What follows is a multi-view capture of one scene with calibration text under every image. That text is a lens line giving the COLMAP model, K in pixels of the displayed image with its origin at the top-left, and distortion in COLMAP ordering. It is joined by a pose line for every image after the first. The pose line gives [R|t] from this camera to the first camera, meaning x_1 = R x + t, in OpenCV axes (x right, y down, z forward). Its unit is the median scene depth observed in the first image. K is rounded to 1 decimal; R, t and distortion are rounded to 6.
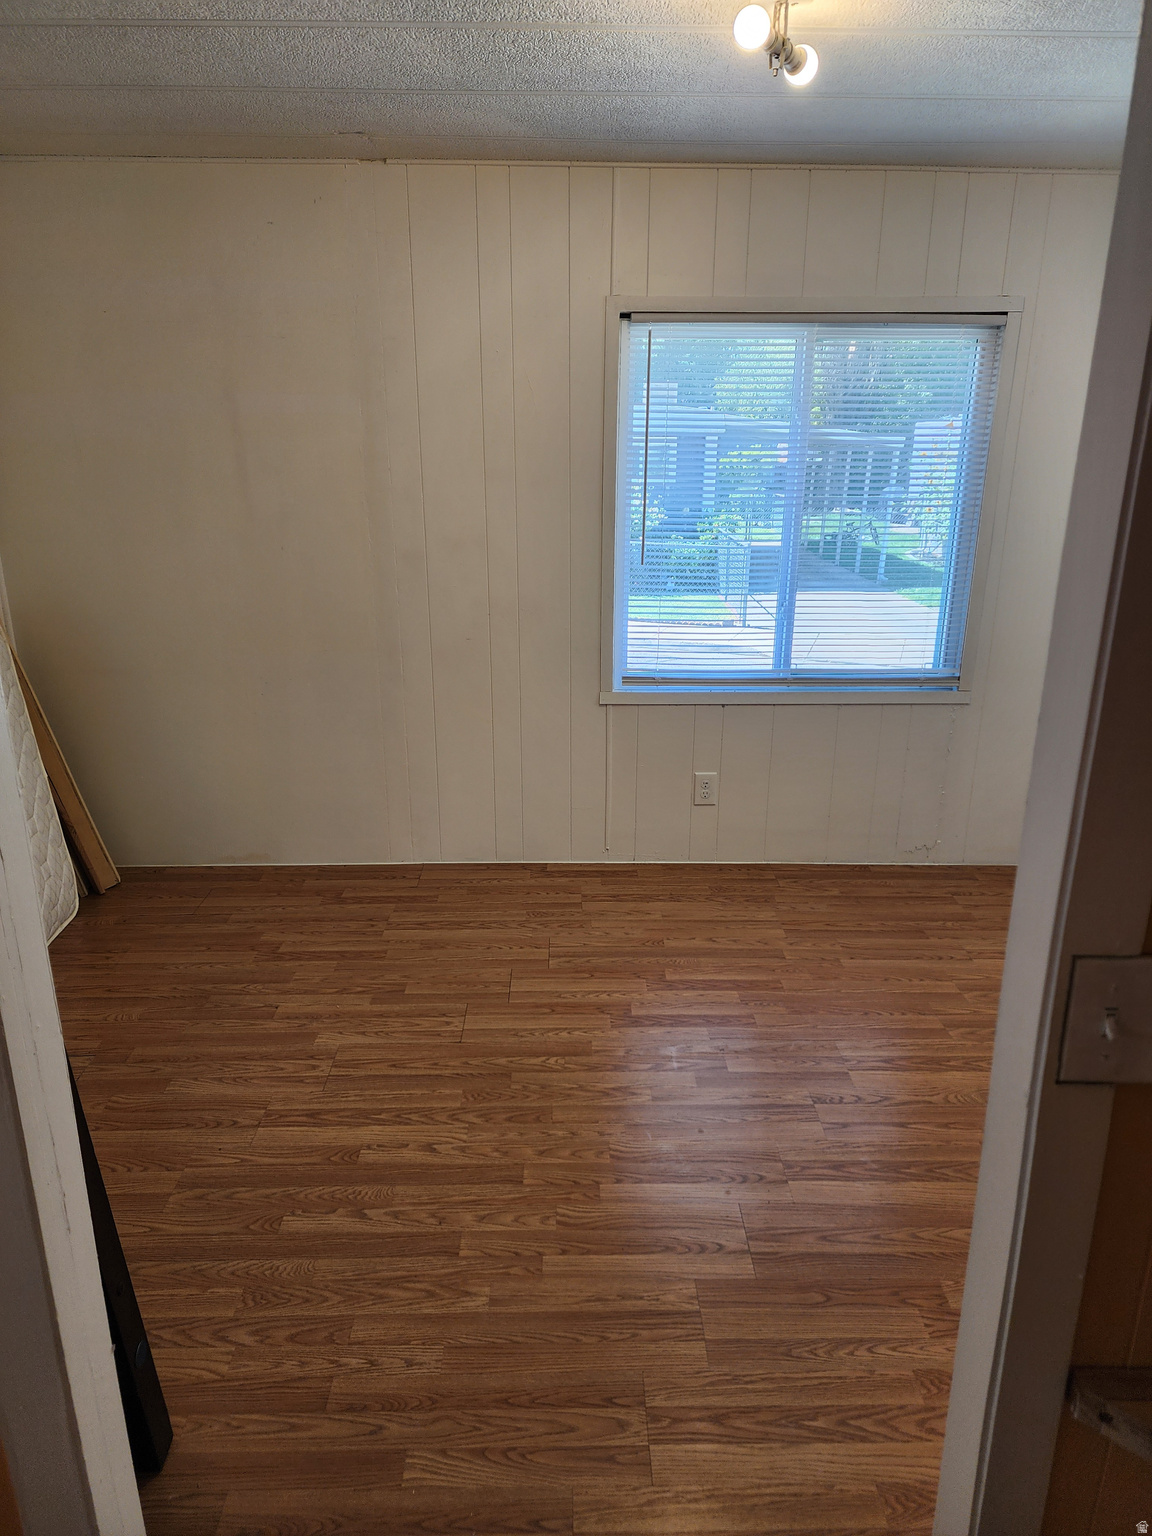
lens RADIAL K [[1030.1, 0, 573.2], [0, 1030.1, 764.7], [0, 0, 1]] dist [0.083805, -0.076040]
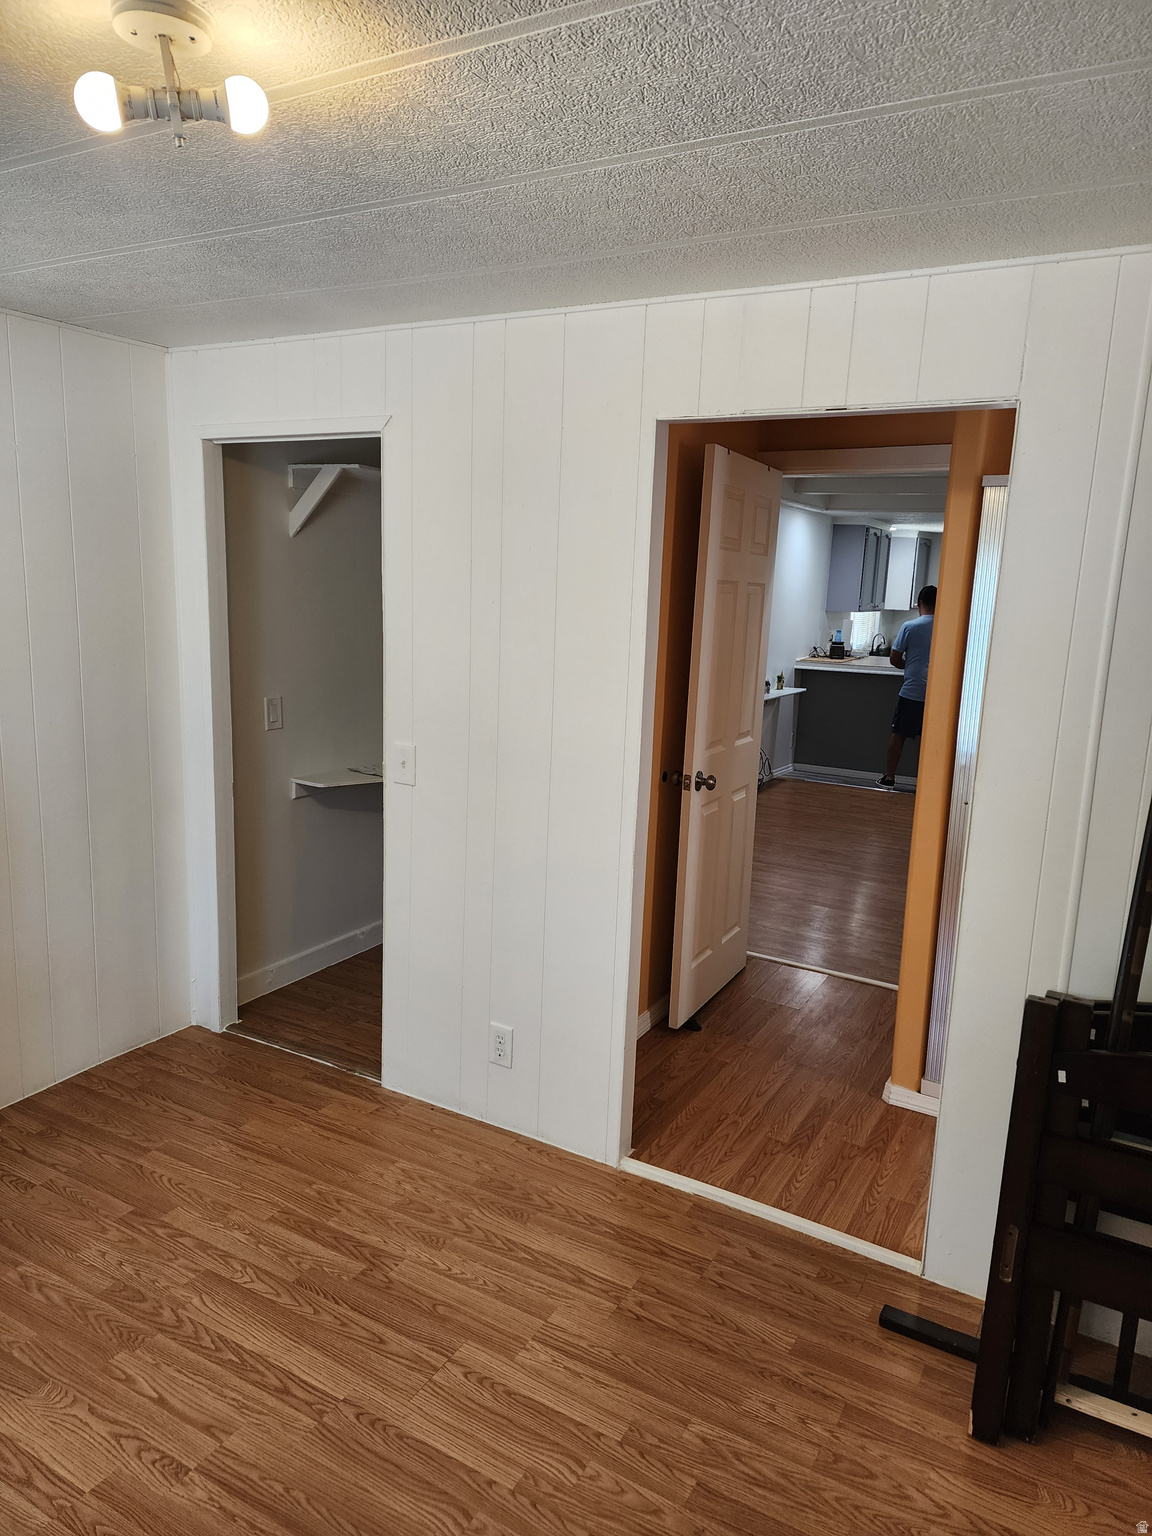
lens RADIAL K [[1030.1, 0, 571.0], [0, 1030.1, 781.2], [0, 0, 1]] dist [0.083805, -0.076040]
pose [[-0.860188, -0.127891, 0.493681, -0.425746], [0.116606, 0.893077, 0.434531, -0.561604], [-0.496467, 0.431344, -0.753301, 1.590693]]
